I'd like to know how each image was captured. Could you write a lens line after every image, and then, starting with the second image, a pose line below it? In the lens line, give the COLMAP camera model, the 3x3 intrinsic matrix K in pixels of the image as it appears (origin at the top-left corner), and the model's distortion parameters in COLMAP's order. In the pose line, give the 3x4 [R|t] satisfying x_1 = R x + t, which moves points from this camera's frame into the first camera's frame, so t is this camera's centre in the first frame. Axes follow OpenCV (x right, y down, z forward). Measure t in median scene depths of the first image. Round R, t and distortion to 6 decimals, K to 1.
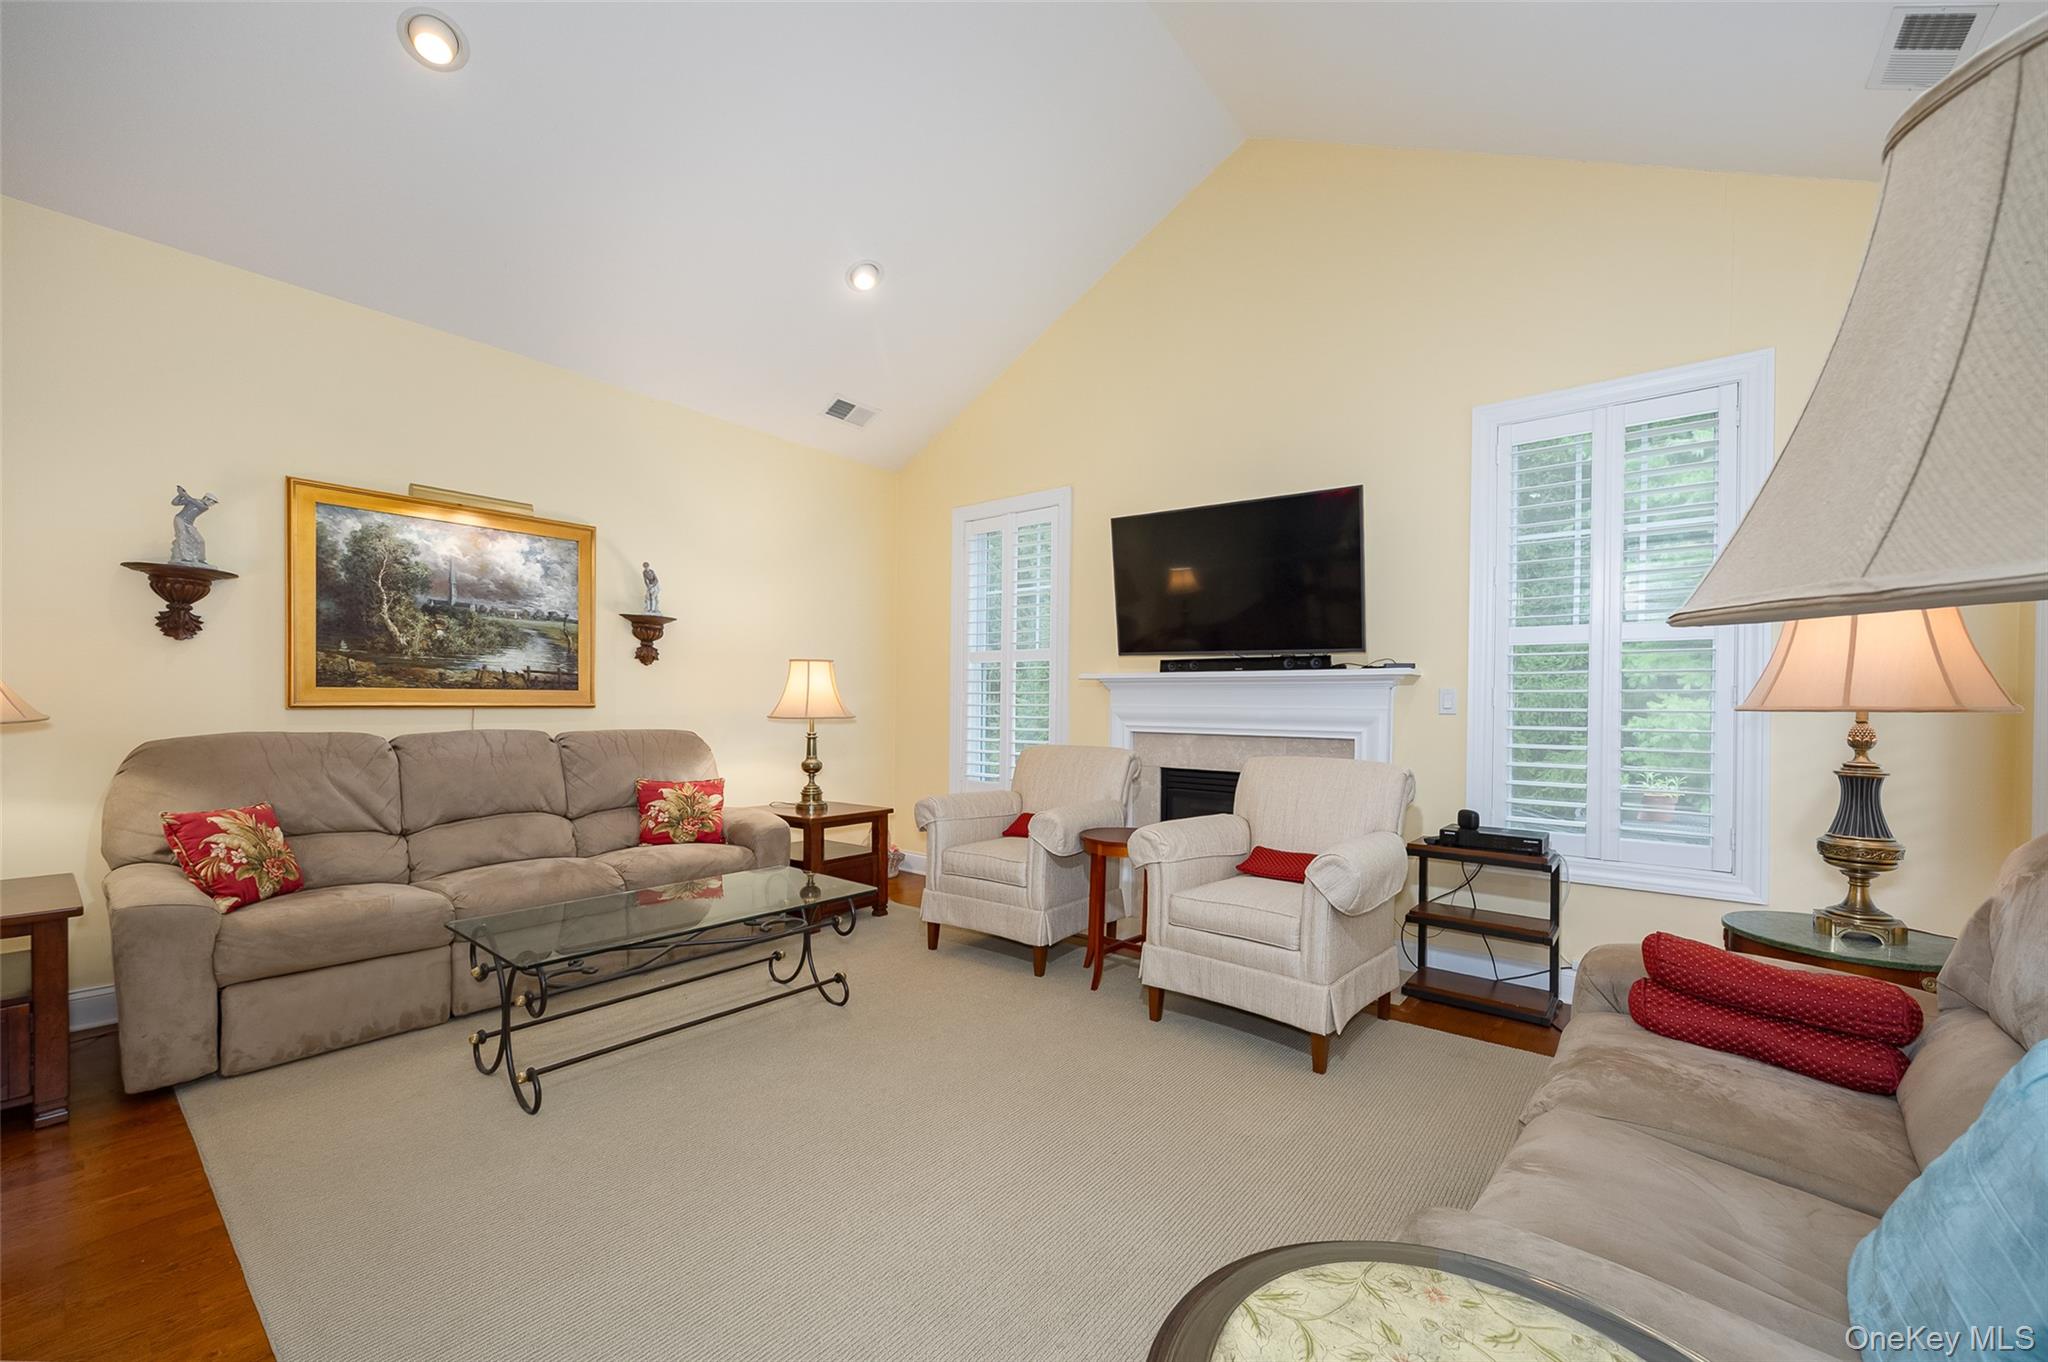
lens RADIAL K [[807.3, 0, 998.8], [0, 807.3, 713.9], [0, 0, 1]] dist [0.000104, -0.000147]
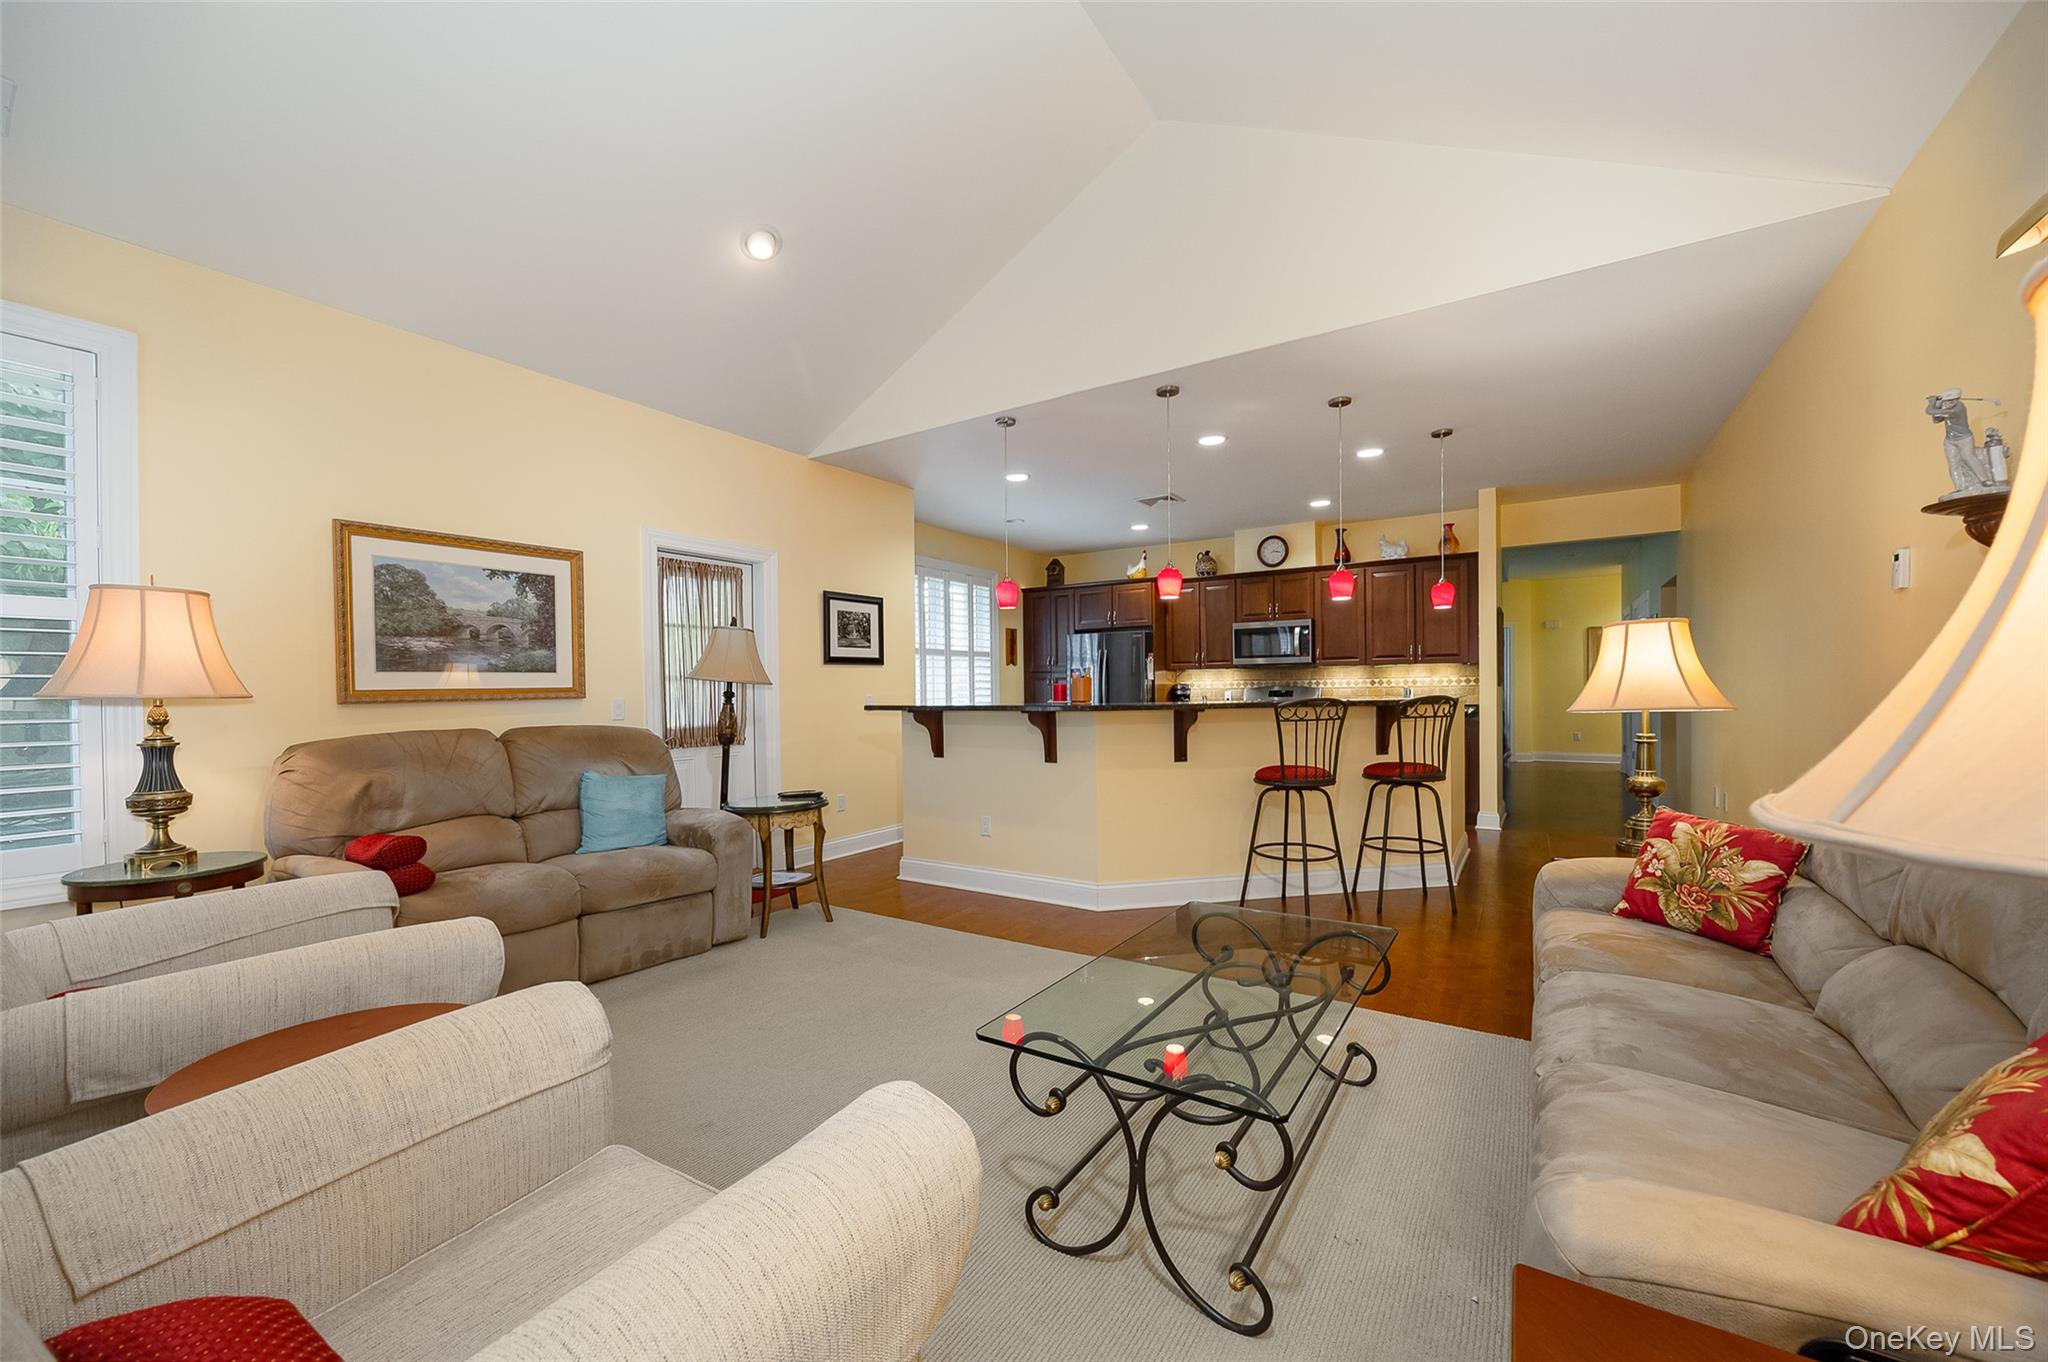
lens RADIAL K [[807.3, 0, 1011.4], [0, 807.3, 683.7], [0, 0, 1]] dist [0.000104, -0.000147]
pose [[-0.993969, -0.002121, -0.109639, -0.105655], [-0.001836, 0.999995, -0.002705, -0.013883], [0.109644, -0.002487, -0.993968, 1.298761]]
